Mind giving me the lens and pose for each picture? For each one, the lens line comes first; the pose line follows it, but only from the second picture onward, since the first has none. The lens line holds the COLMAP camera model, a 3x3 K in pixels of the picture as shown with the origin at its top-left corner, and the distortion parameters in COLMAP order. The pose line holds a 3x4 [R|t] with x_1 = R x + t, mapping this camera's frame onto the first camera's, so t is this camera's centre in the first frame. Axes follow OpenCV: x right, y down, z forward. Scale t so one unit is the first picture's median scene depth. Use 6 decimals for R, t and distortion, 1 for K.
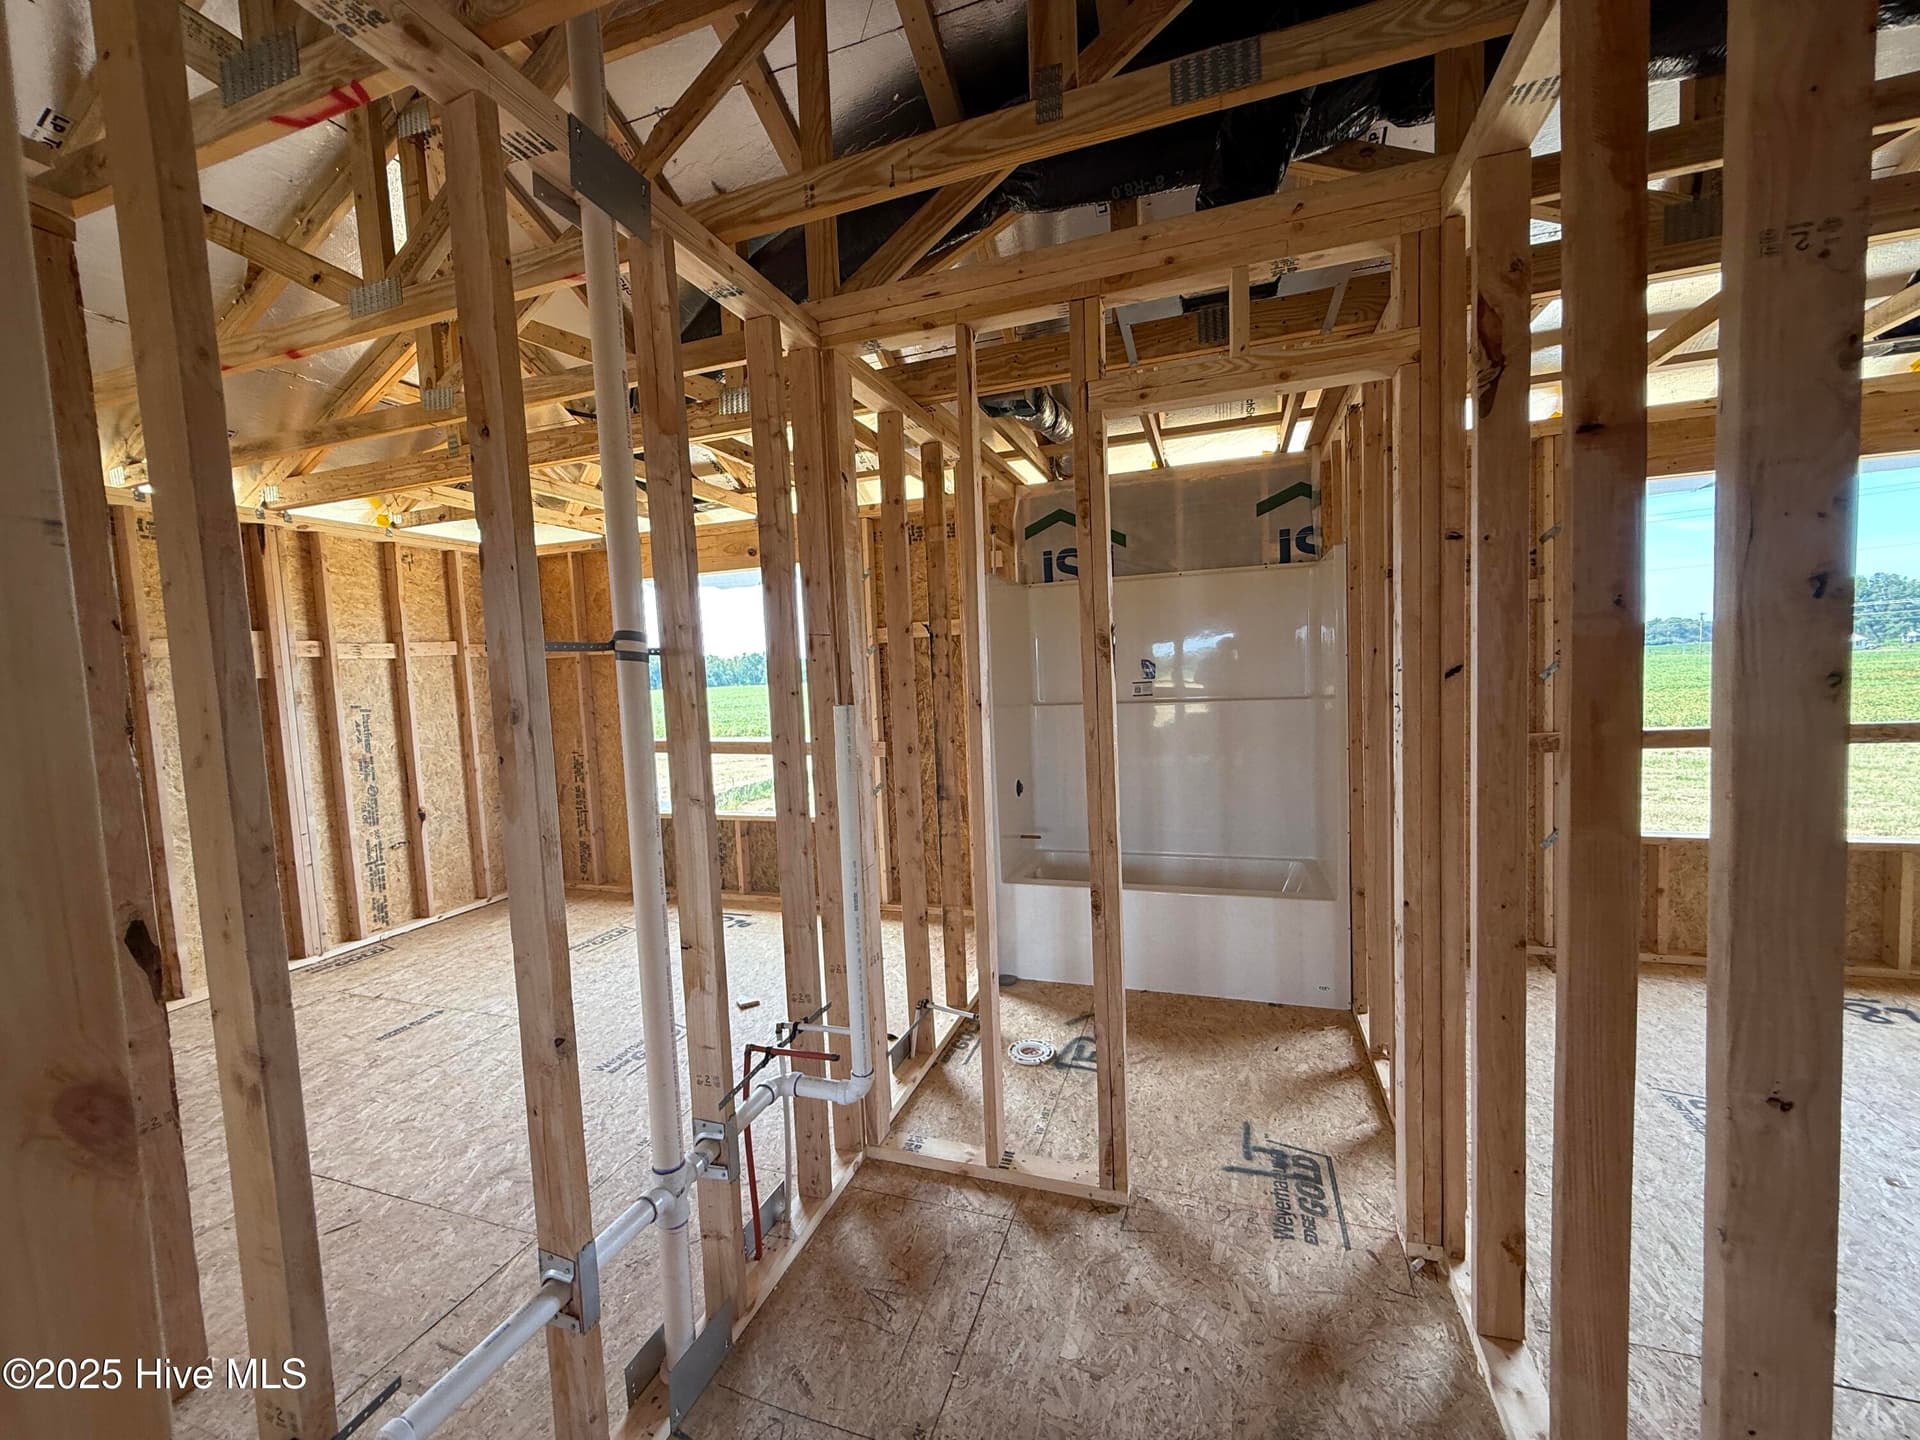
lens RADIAL K [[760.3, 0, 956.1], [0, 760.3, 721.7], [0, 0, 1]] dist [-0.003127, -0.000099]
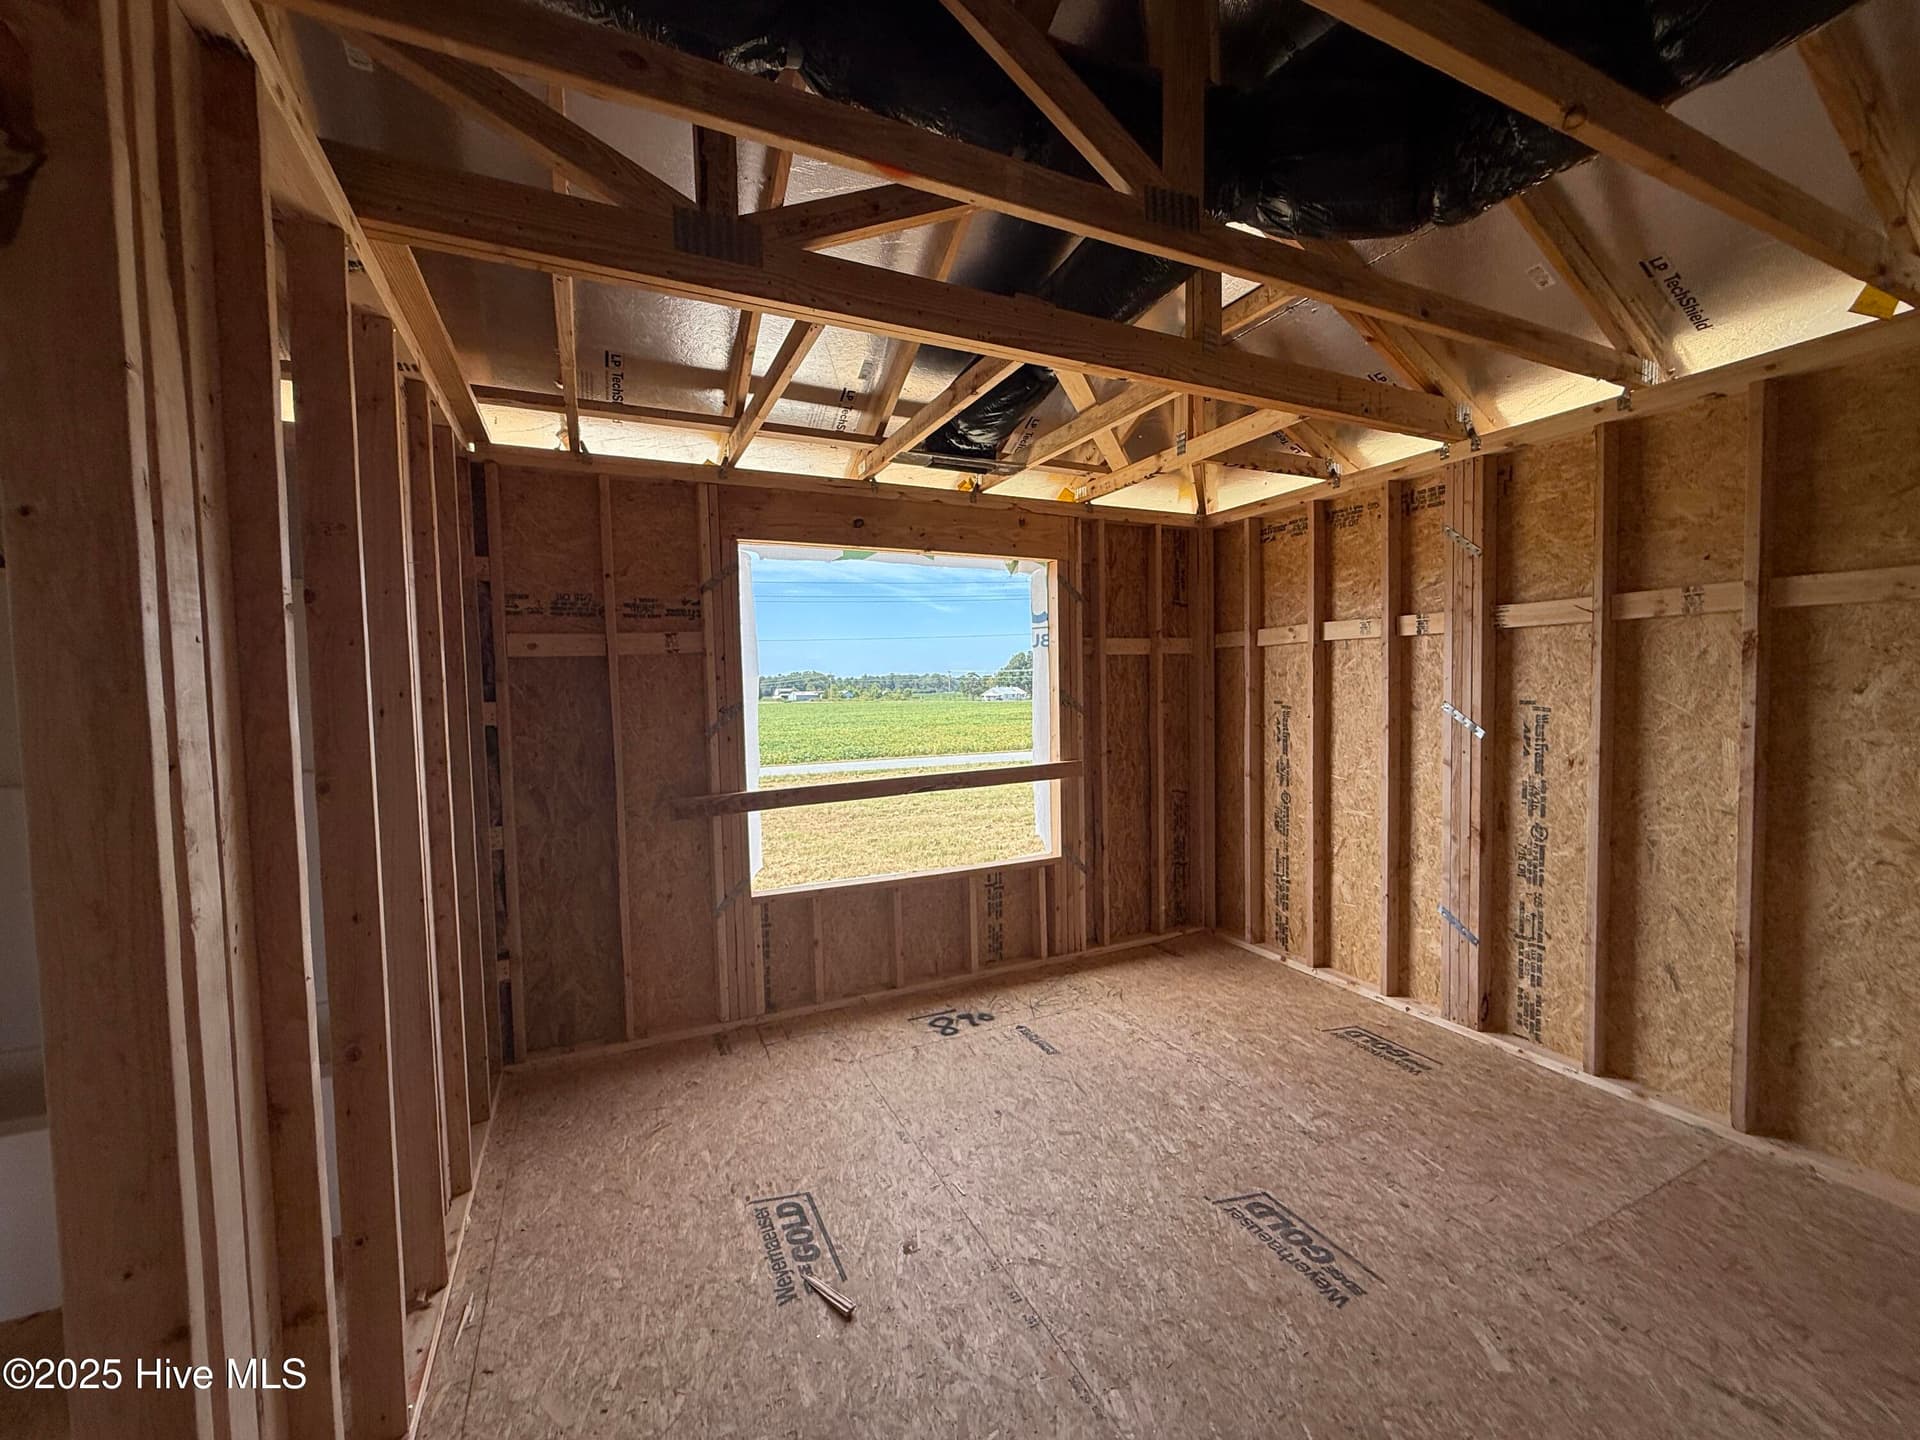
lens RADIAL K [[760.3, 0, 965.0], [0, 760.3, 723.0], [0, 0, 1]] dist [-0.003127, -0.000099]
pose [[0.704488, 0.007587, 0.709676, 0.385421], [0.024428, 0.999091, -0.034931, -0.040034], [-0.709296, 0.041944, 0.703662, 0.131398]]
